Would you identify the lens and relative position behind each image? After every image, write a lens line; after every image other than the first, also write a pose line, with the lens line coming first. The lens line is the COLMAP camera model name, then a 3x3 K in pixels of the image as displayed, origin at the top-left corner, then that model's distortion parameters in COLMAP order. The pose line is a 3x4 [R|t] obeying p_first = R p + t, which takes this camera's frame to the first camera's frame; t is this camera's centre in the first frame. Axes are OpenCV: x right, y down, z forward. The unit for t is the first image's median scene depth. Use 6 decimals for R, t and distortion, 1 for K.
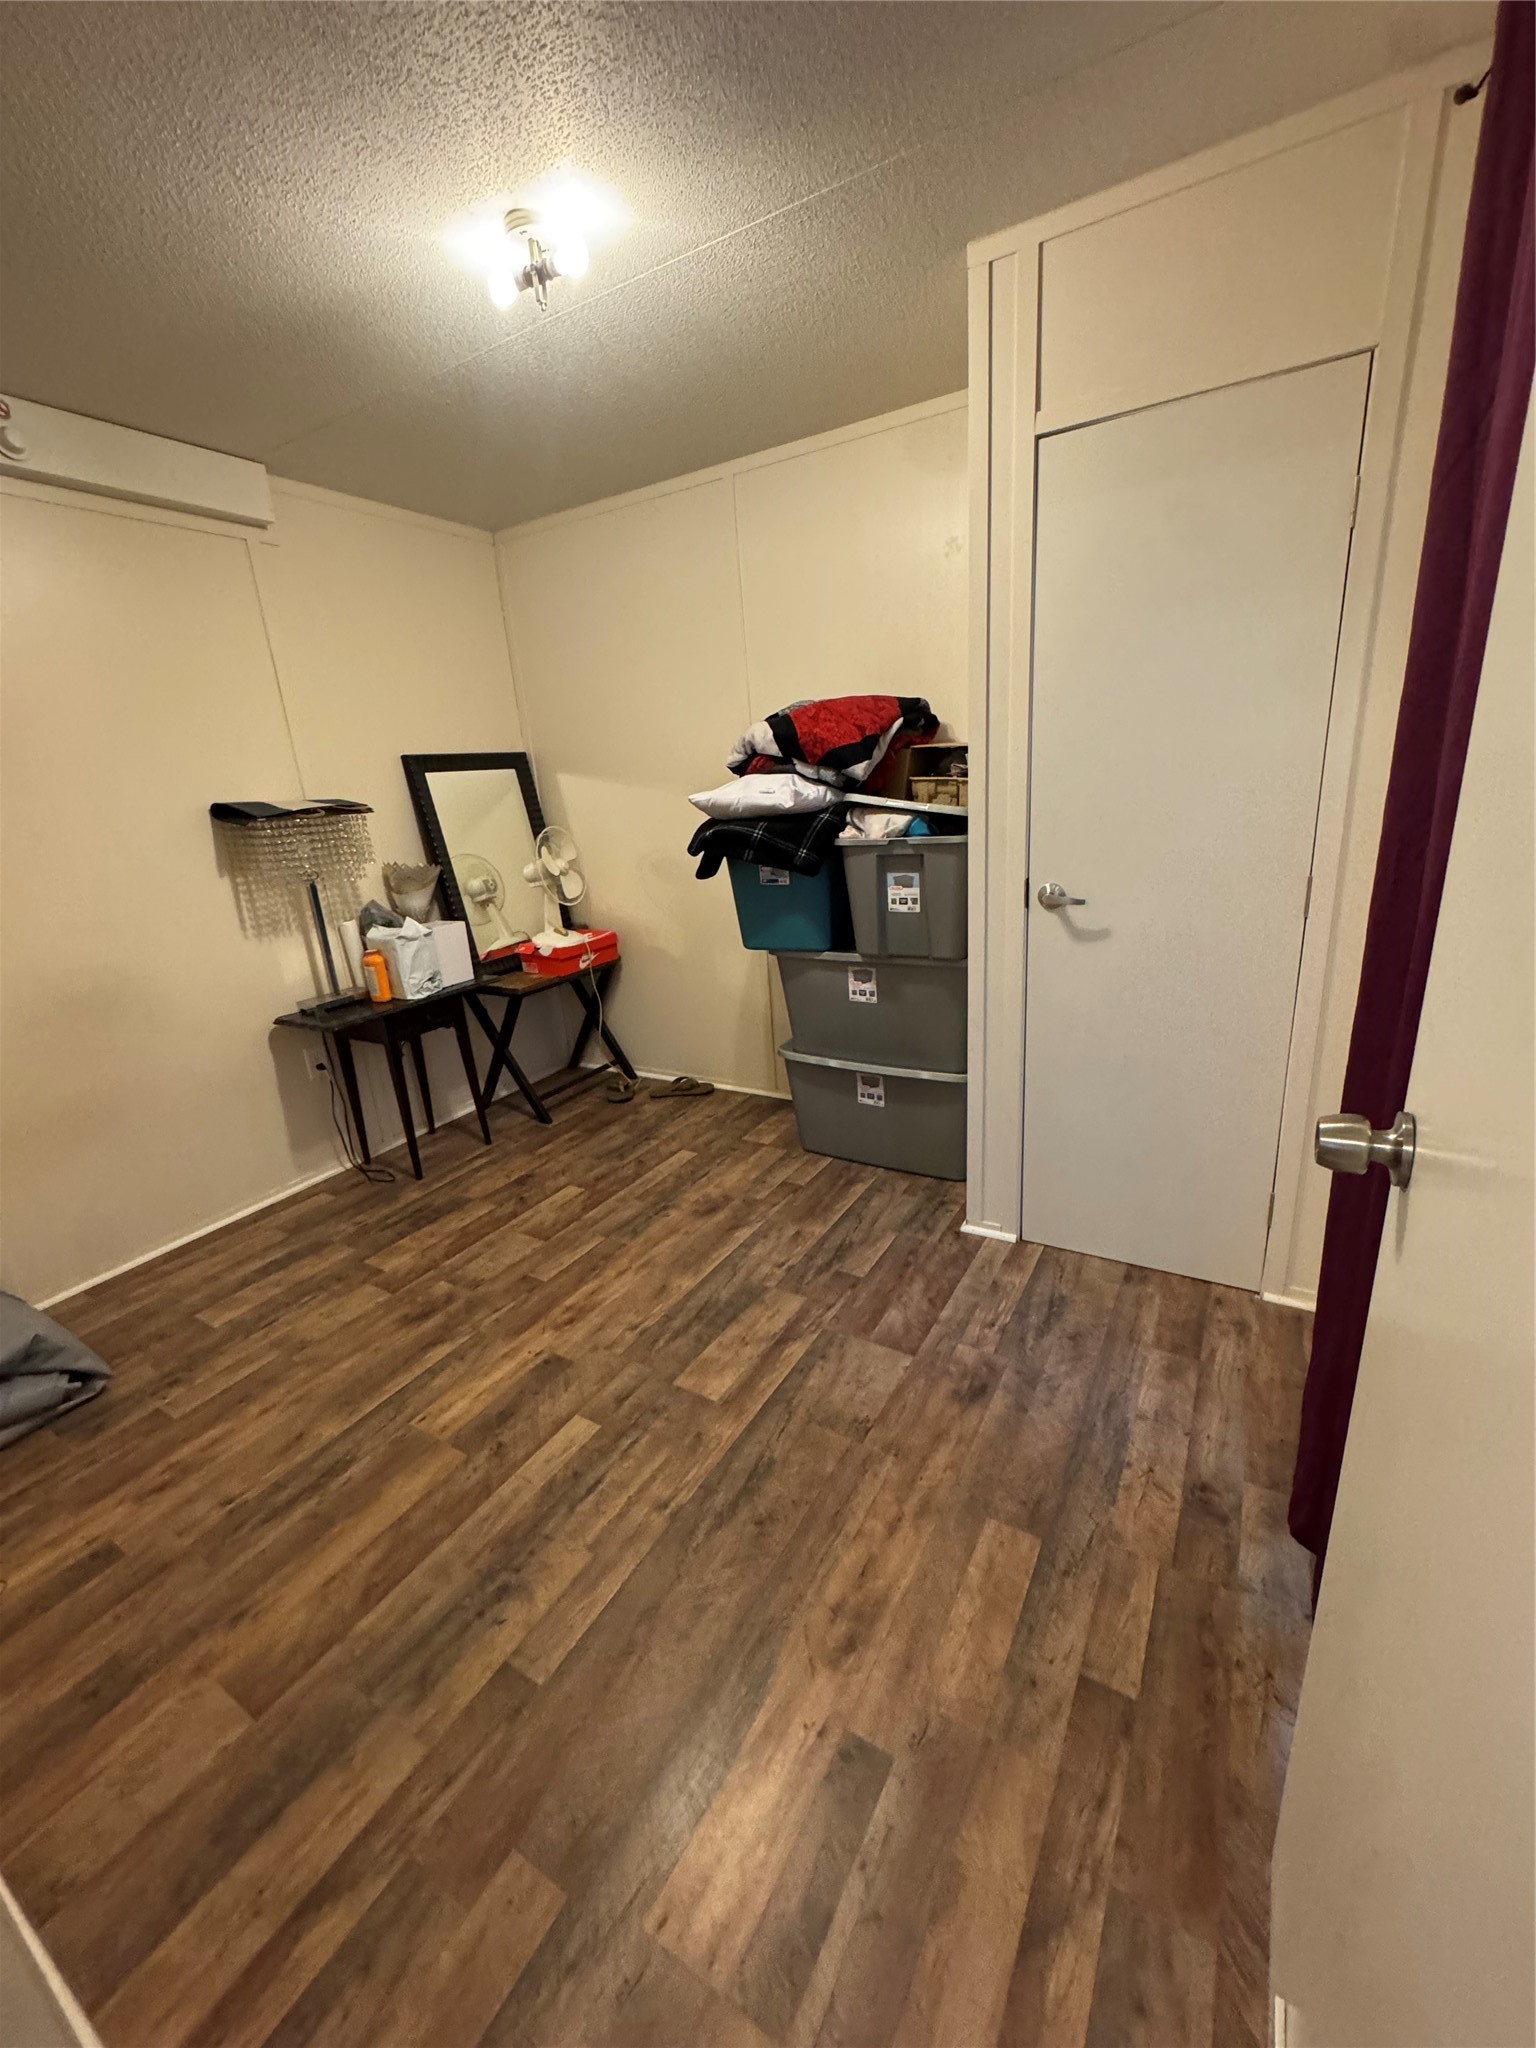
lens RADIAL K [[816.0, 0, 769.8], [0, 816.0, 1023.5], [0, 0, 1]] dist [-0.003453, 0.000074]
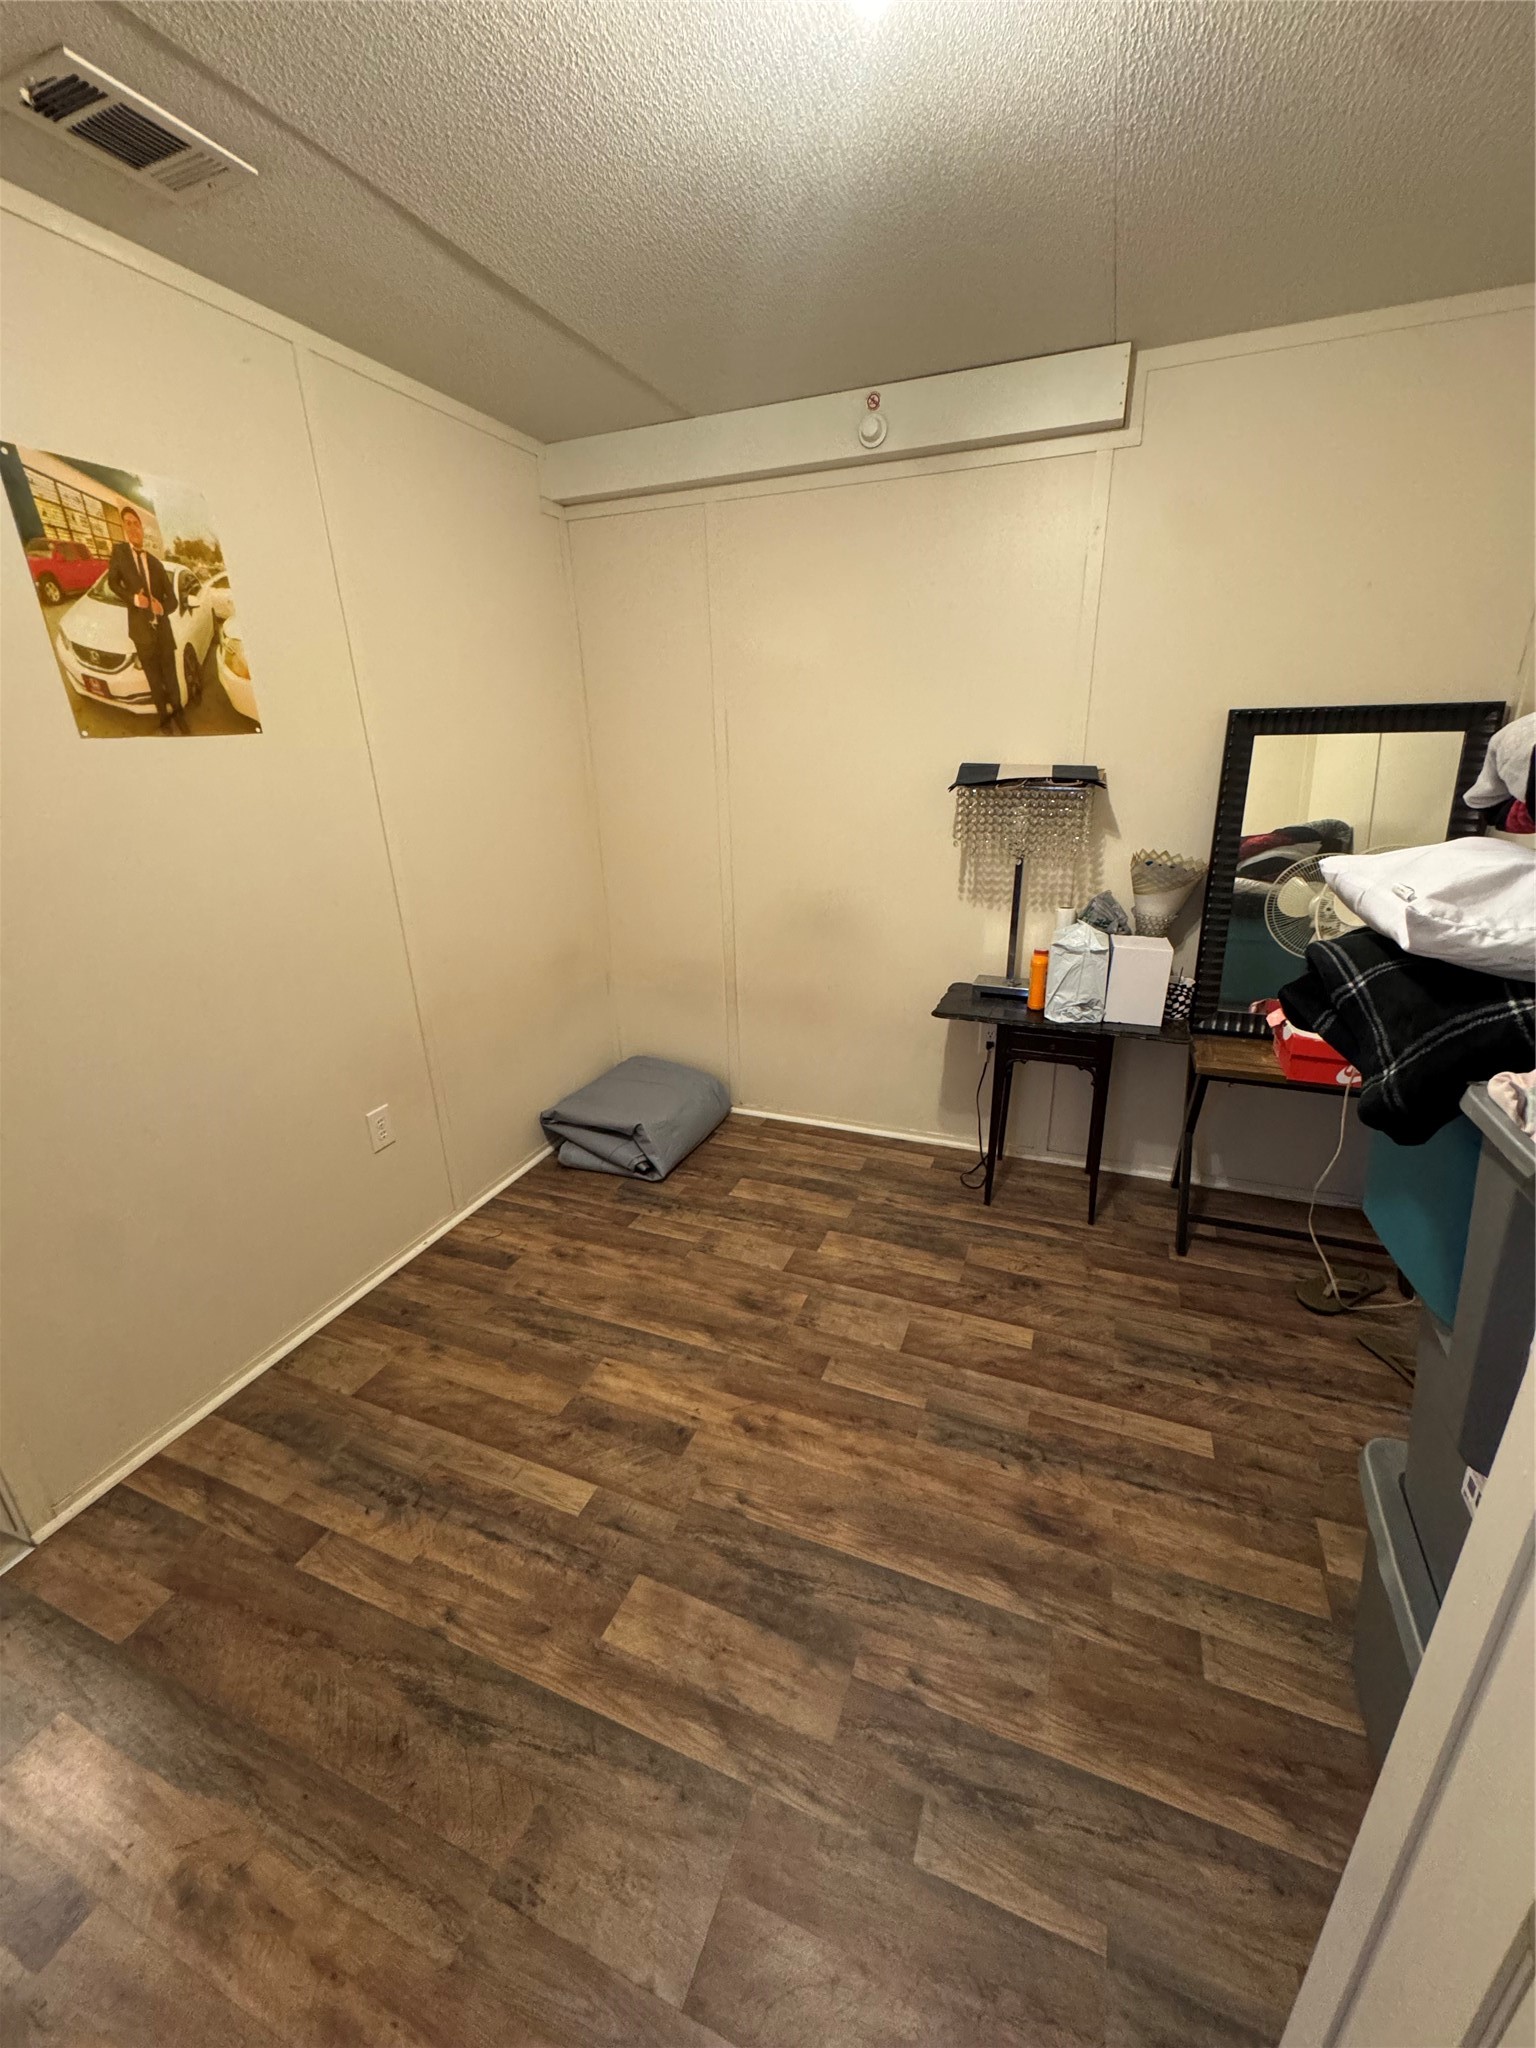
lens RADIAL K [[816.0, 0, 773.1], [0, 816.0, 1022.7], [0, 0, 1]] dist [-0.003453, 0.000074]
pose [[0.157480, 0.393418, -0.905772, 0.338574], [-0.274513, 0.898506, 0.342534, -0.293807], [0.948600, 0.194704, 0.249495, 0.665548]]
